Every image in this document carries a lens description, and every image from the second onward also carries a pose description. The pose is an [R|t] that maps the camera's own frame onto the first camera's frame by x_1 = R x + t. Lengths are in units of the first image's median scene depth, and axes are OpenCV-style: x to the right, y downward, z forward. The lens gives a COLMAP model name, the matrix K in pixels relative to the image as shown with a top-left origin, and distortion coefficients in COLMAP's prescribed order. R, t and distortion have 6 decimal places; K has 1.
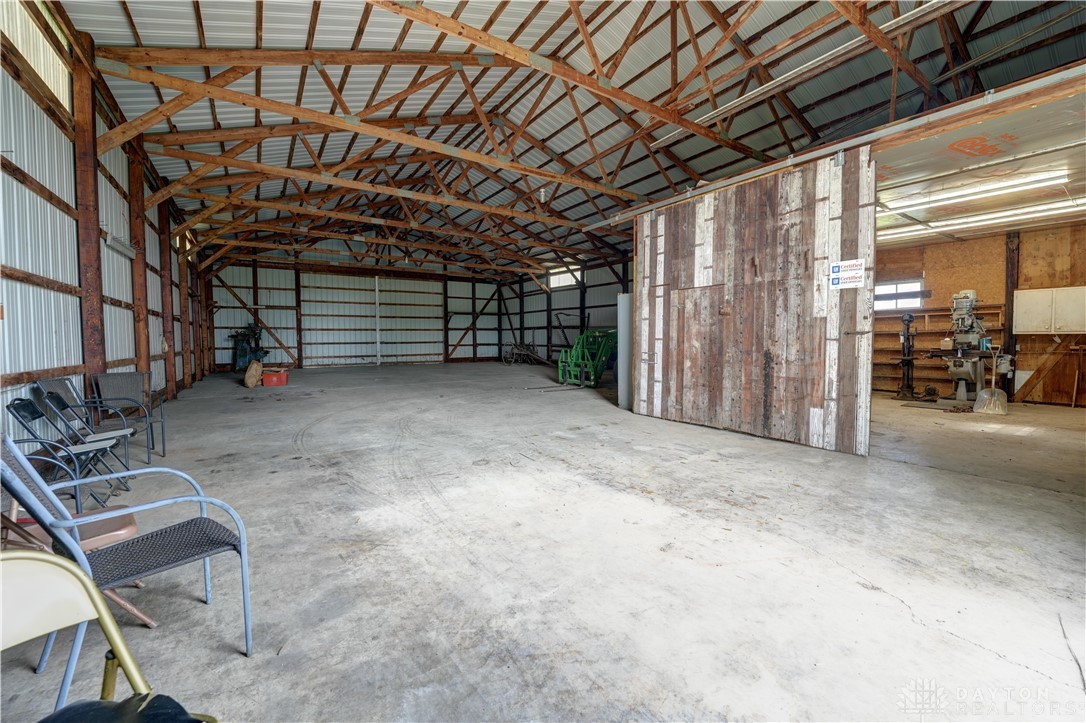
lens RADIAL K [[441.6, 0, 533.7], [0, 441.6, 359.7], [0, 0, 1]] dist [-0.031392, 0.003630]
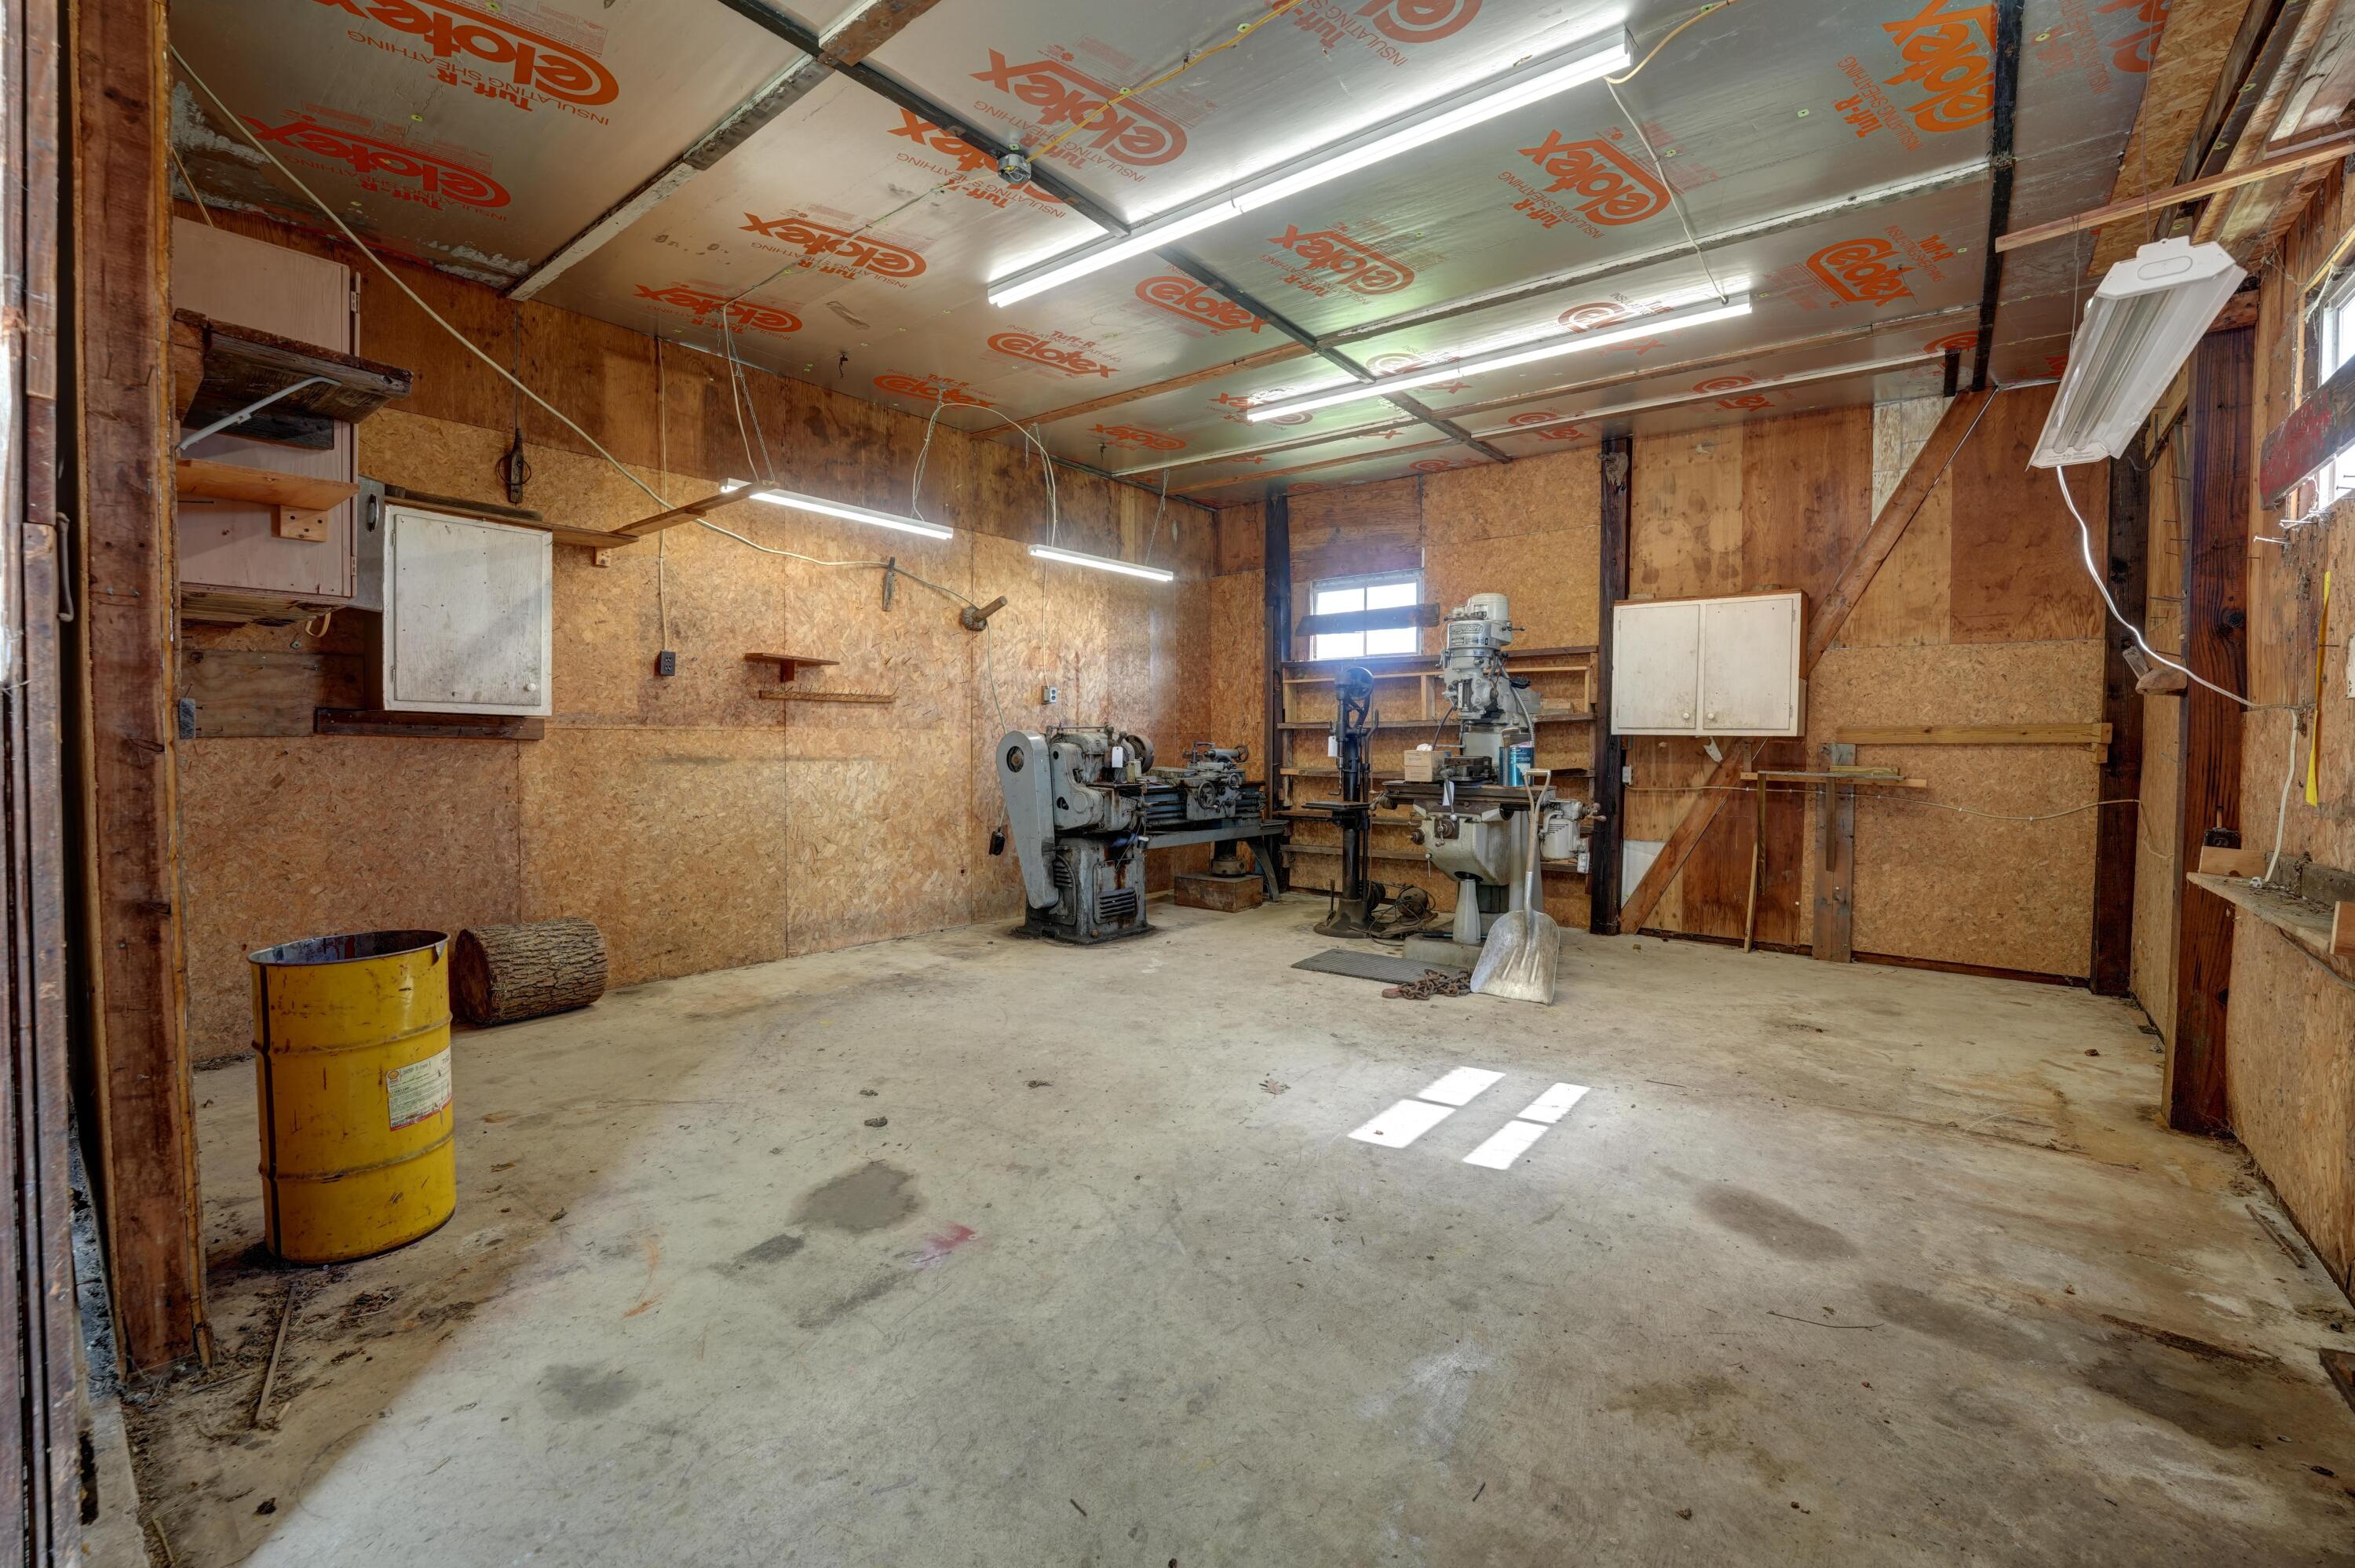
lens RADIAL K [[957.4, 0, 1194.4], [0, 957.4, 781.3], [0, 0, 1]] dist [-0.031392, 0.003630]
pose [[0.950897, 0.001498, 0.309505, 0.585048], [-0.001529, 0.999999, -0.000144, -0.022880], [-0.309504, -0.000336, 0.950898, 0.391921]]
